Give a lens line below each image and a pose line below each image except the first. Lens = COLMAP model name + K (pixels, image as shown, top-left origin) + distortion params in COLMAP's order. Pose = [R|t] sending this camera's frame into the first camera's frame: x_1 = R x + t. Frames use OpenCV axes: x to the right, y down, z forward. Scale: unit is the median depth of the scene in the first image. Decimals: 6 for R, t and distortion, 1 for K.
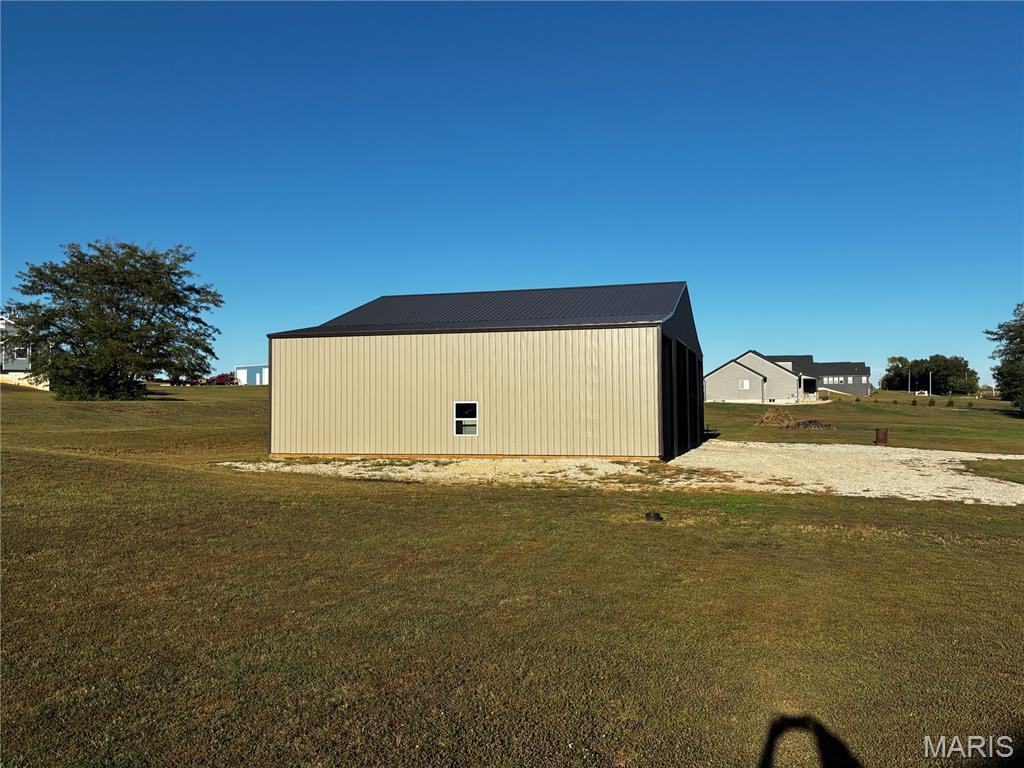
lens RADIAL K [[815.4, 0, 512.0], [0, 815.4, 384.0], [0, 0, 1]] dist [0.097051, 0.002669]
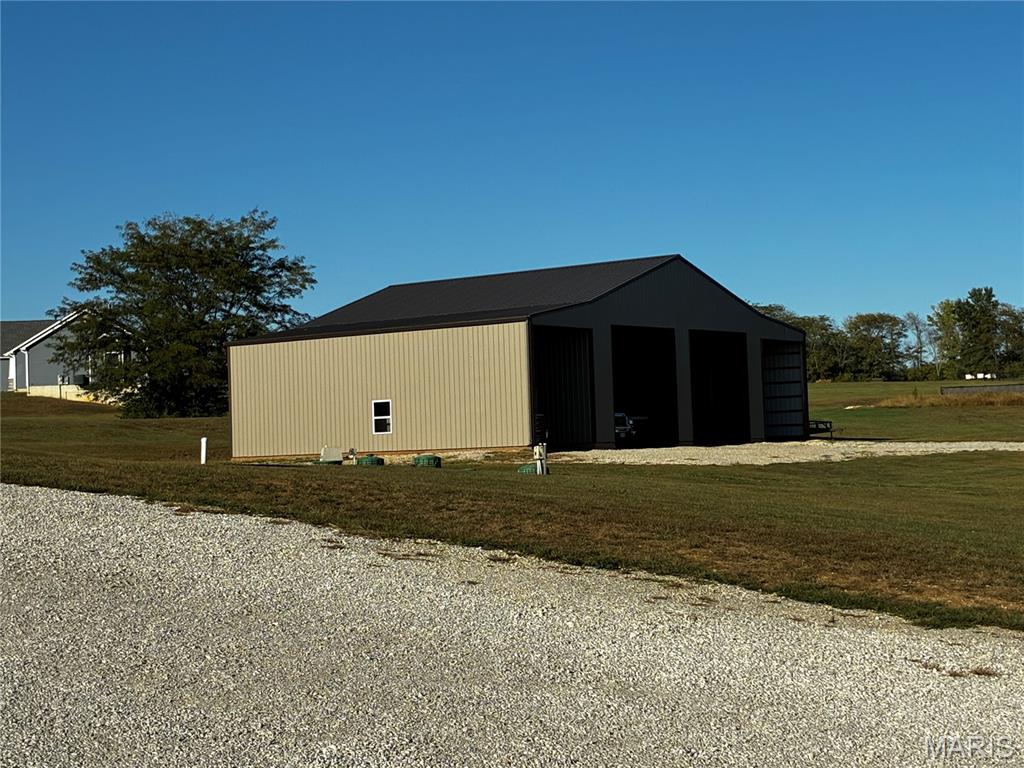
lens RADIAL K [[1887.1, 0, 512.0], [0, 1887.1, 384.0], [0, 0, 1]] dist [0.009038, 5.335616]
pose [[0.932983, -0.038555, -0.357850, 0.454943], [0.039044, 0.999220, -0.005861, 0.010089], [0.357797, -0.008504, 0.933761, -0.561150]]
